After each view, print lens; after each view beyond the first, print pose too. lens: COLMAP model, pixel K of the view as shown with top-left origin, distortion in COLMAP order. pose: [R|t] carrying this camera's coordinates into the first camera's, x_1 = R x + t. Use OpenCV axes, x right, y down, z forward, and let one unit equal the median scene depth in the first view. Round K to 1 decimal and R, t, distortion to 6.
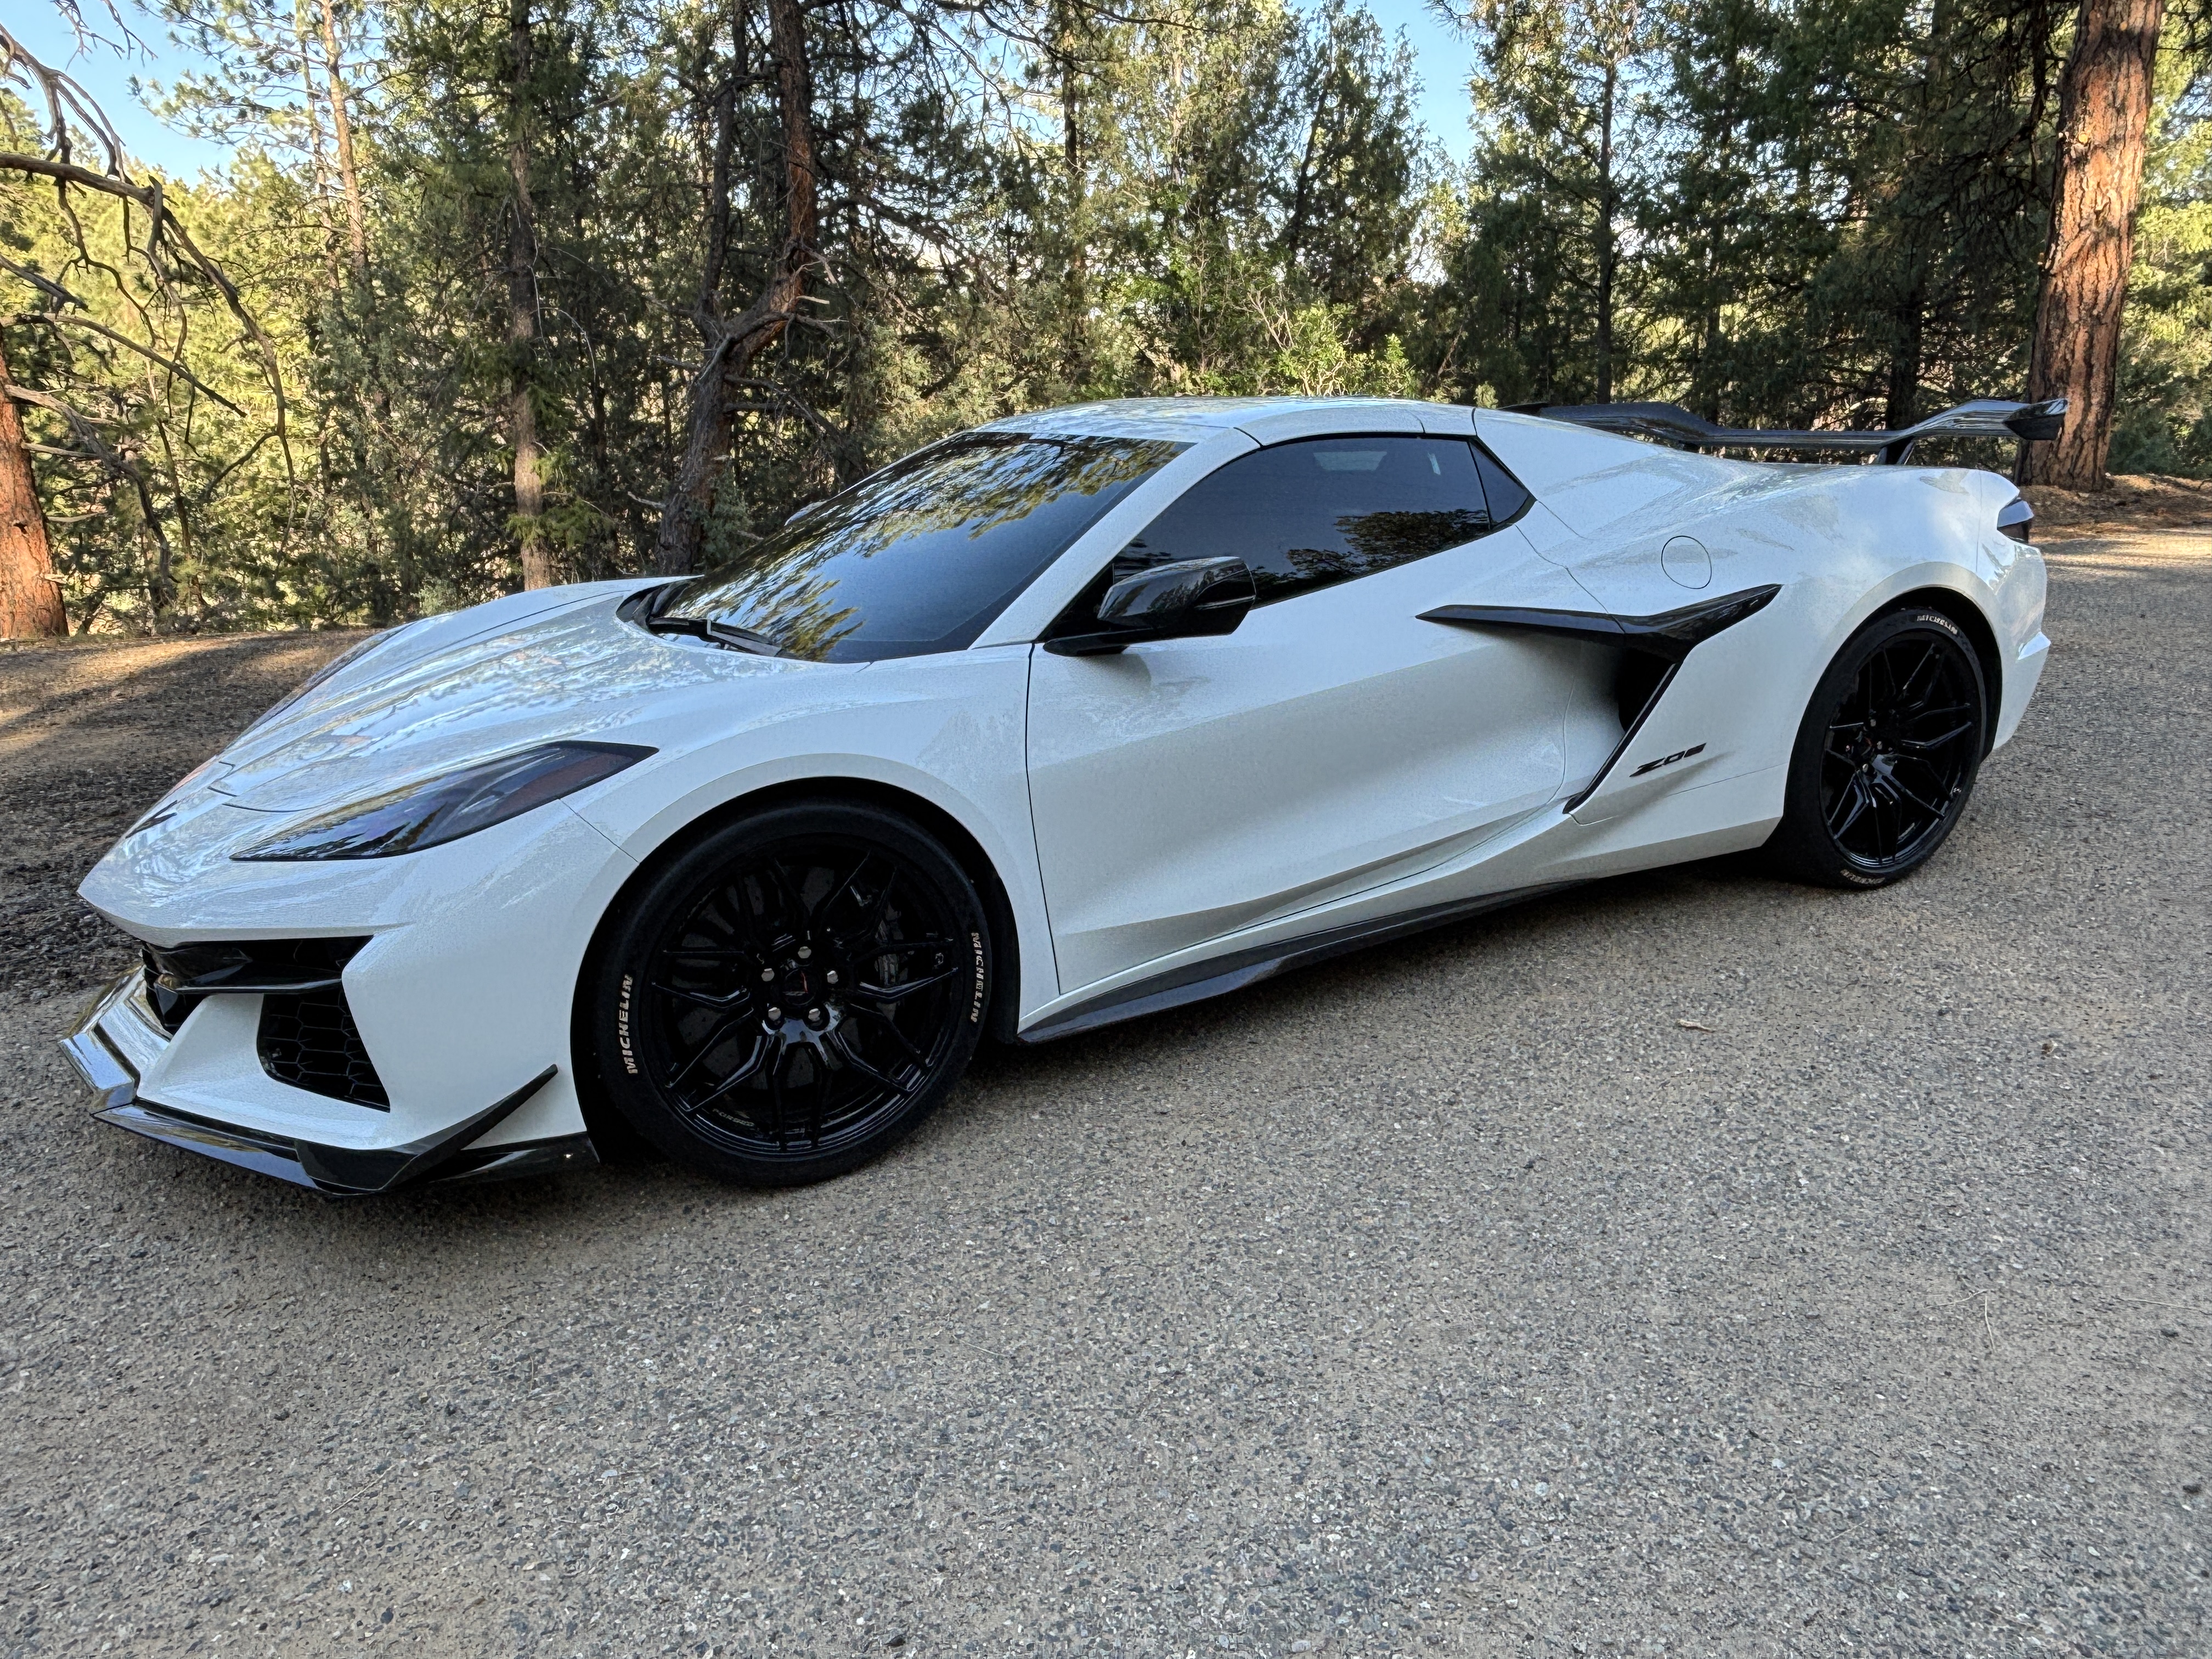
lens RADIAL K [[1595.5, 0, 1108.0], [0, 1595.5, 817.5], [0, 0, 1]] dist [0.012299, -0.023016]
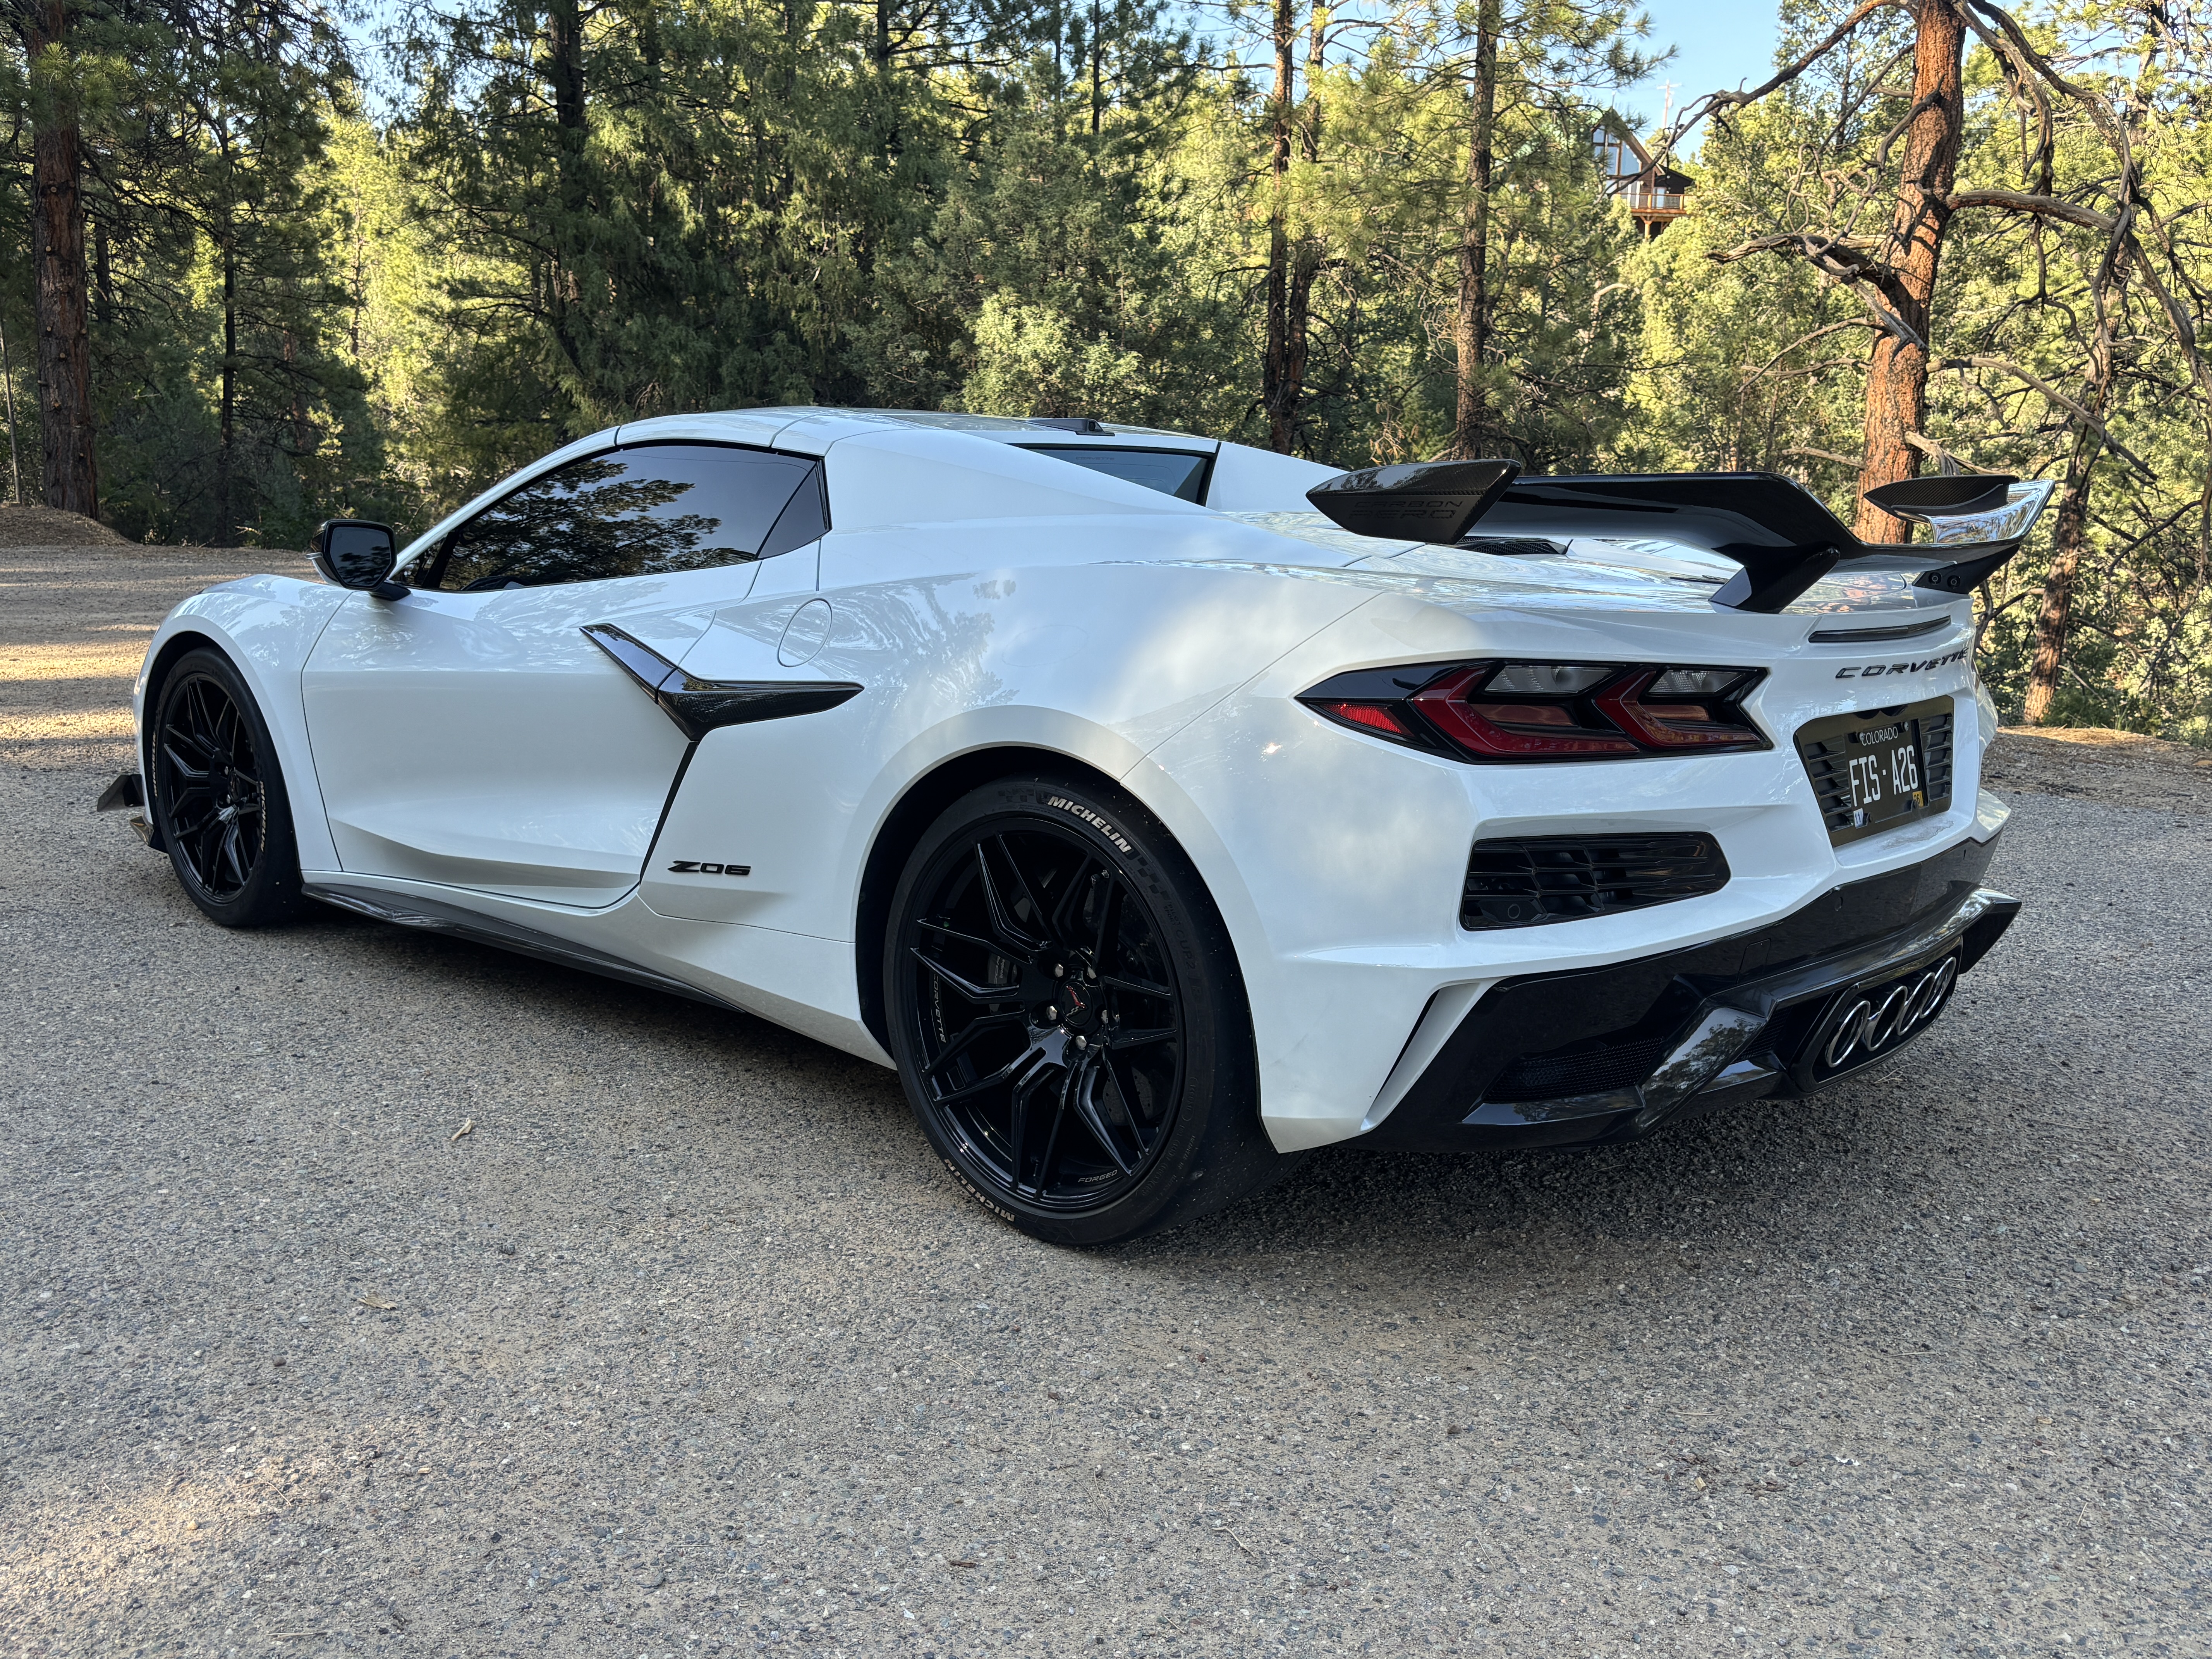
lens RADIAL K [[1927.7, 0, 1103.9], [0, 1927.7, 833.8], [0, 0, 1]] dist [0.015502, 0.010605]
pose [[0.331073, 0.222362, -0.917031, 1.074397], [-0.287312, 0.949448, 0.126495, -0.190829], [0.898800, 0.221595, 0.378224, 0.690589]]
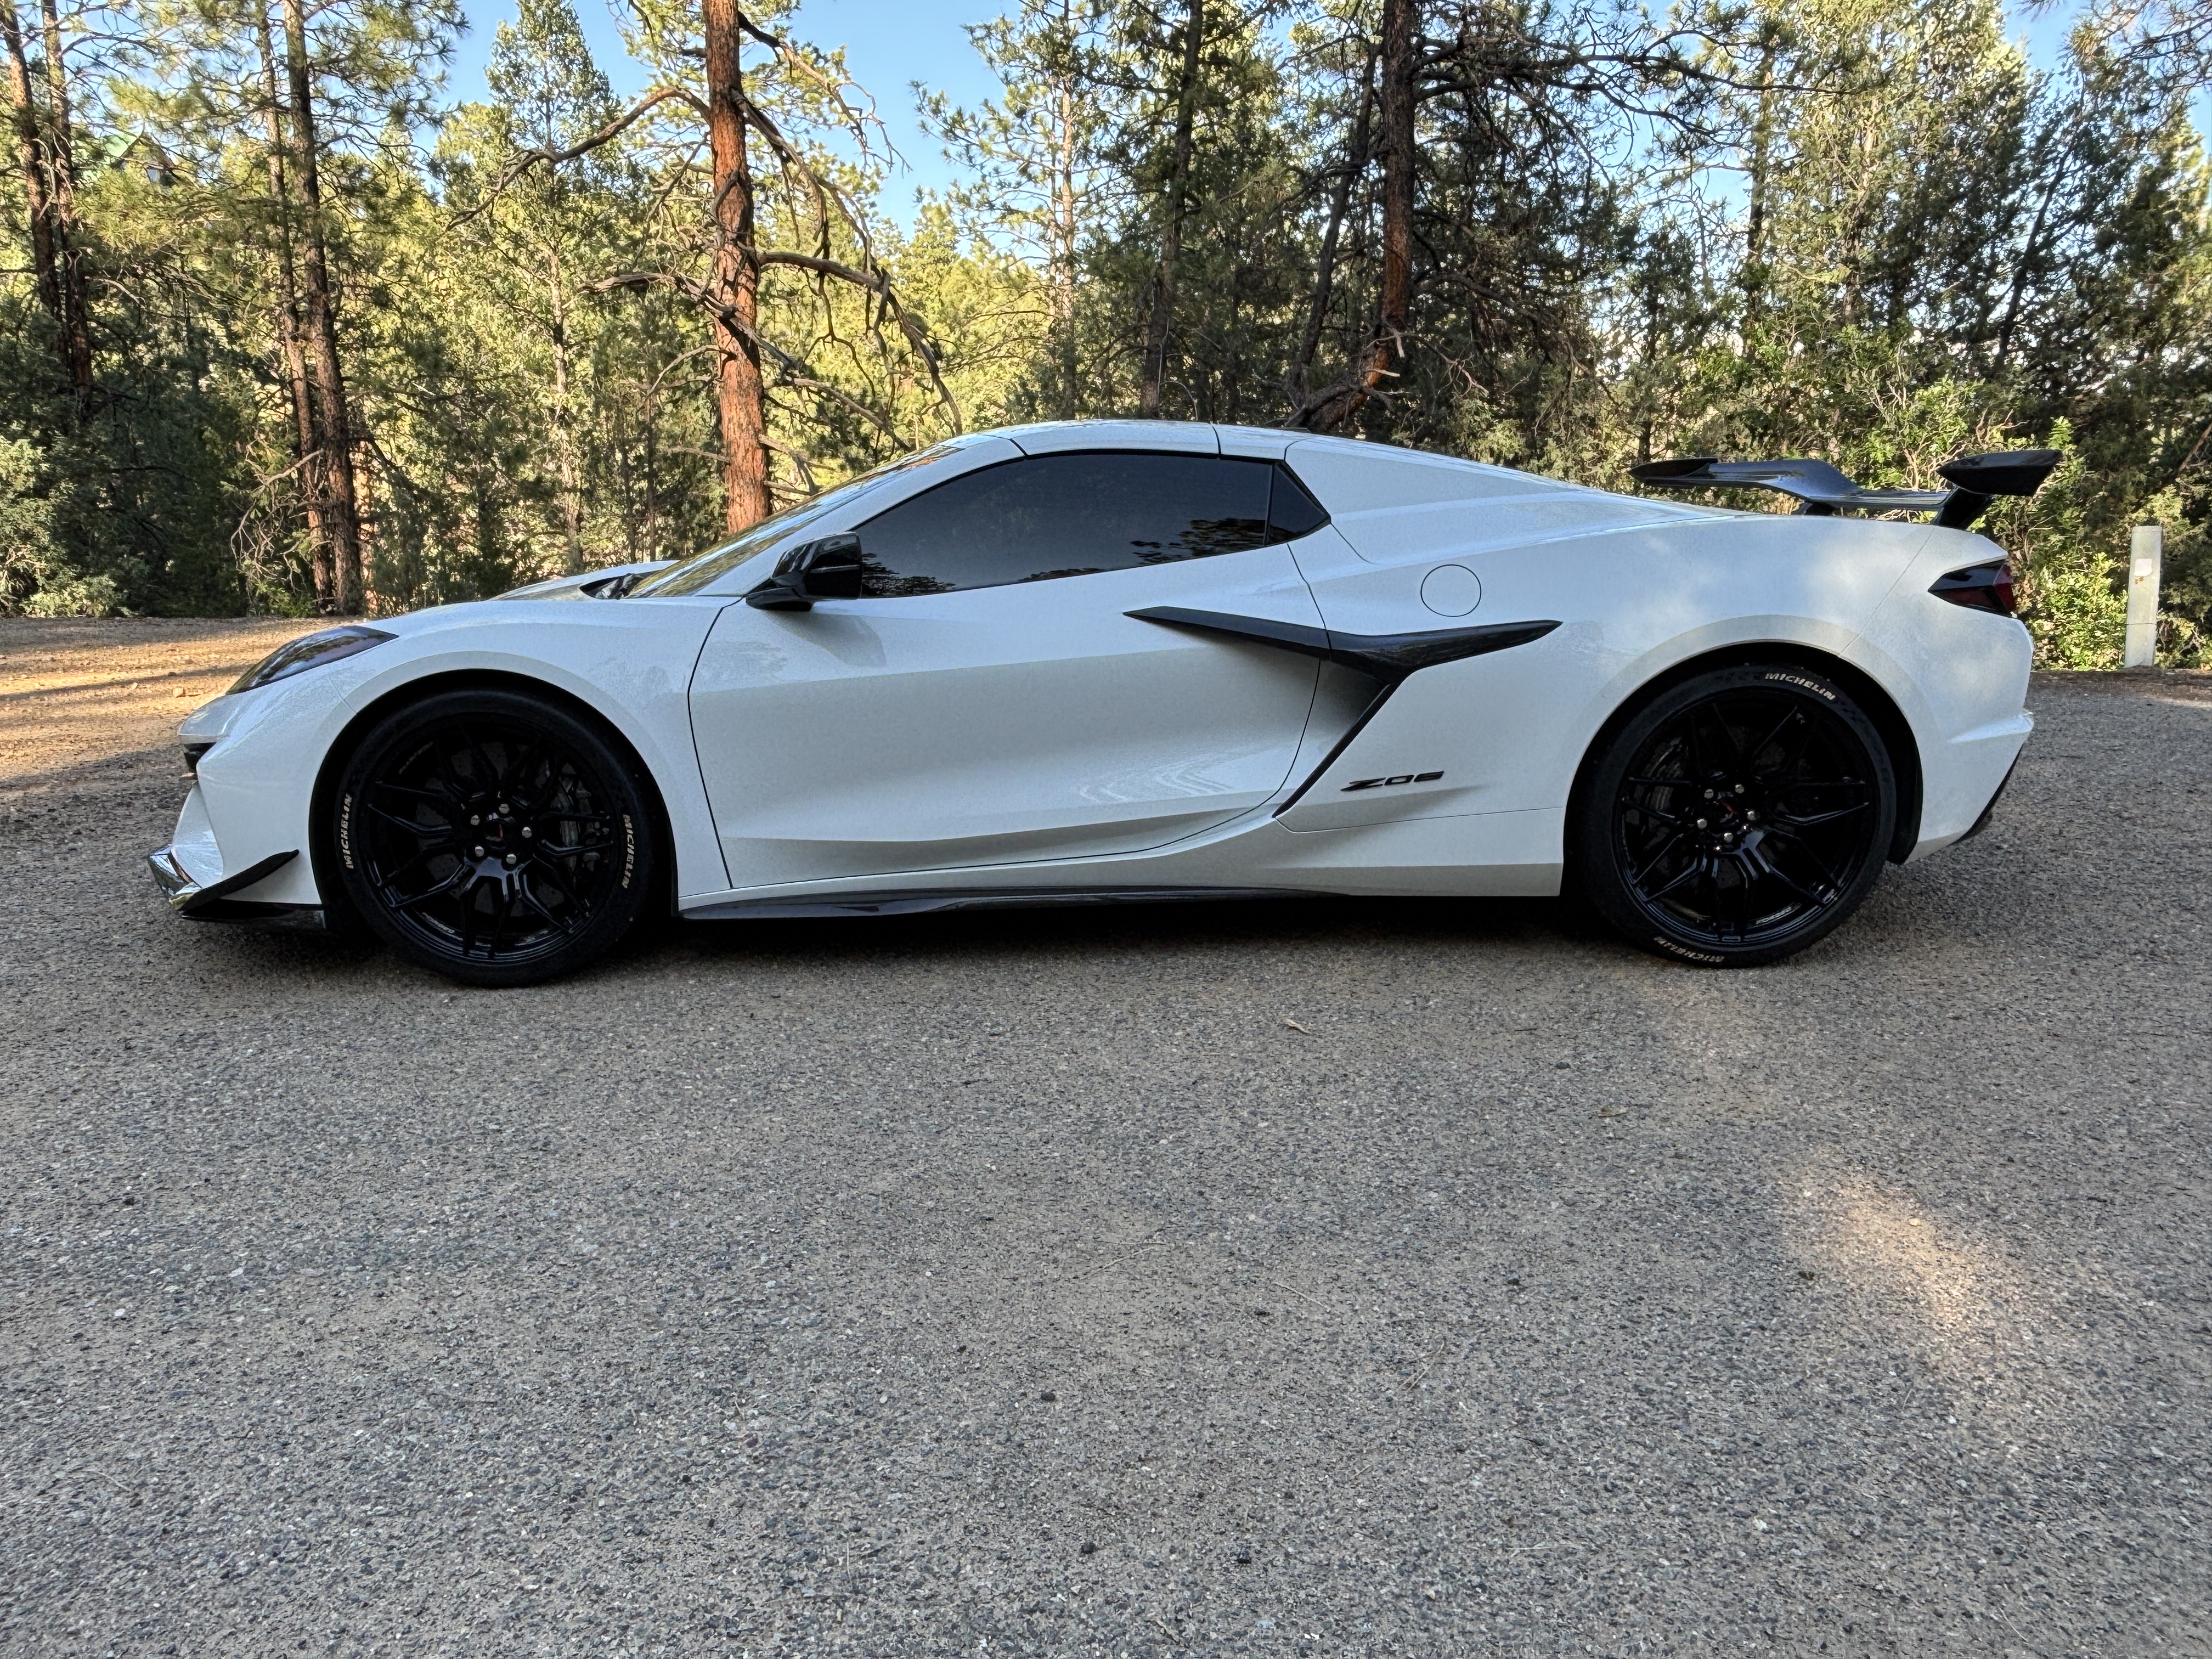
lens RADIAL K [[1595.5, 0, 1103.2], [0, 1595.5, 828.8], [0, 0, 1]] dist [0.012299, -0.023016]
pose [[0.892025, 0.130916, -0.432610, 0.530974], [-0.149144, 0.988781, -0.008306, 0.024539], [0.426669, 0.071931, 0.901543, 0.016793]]
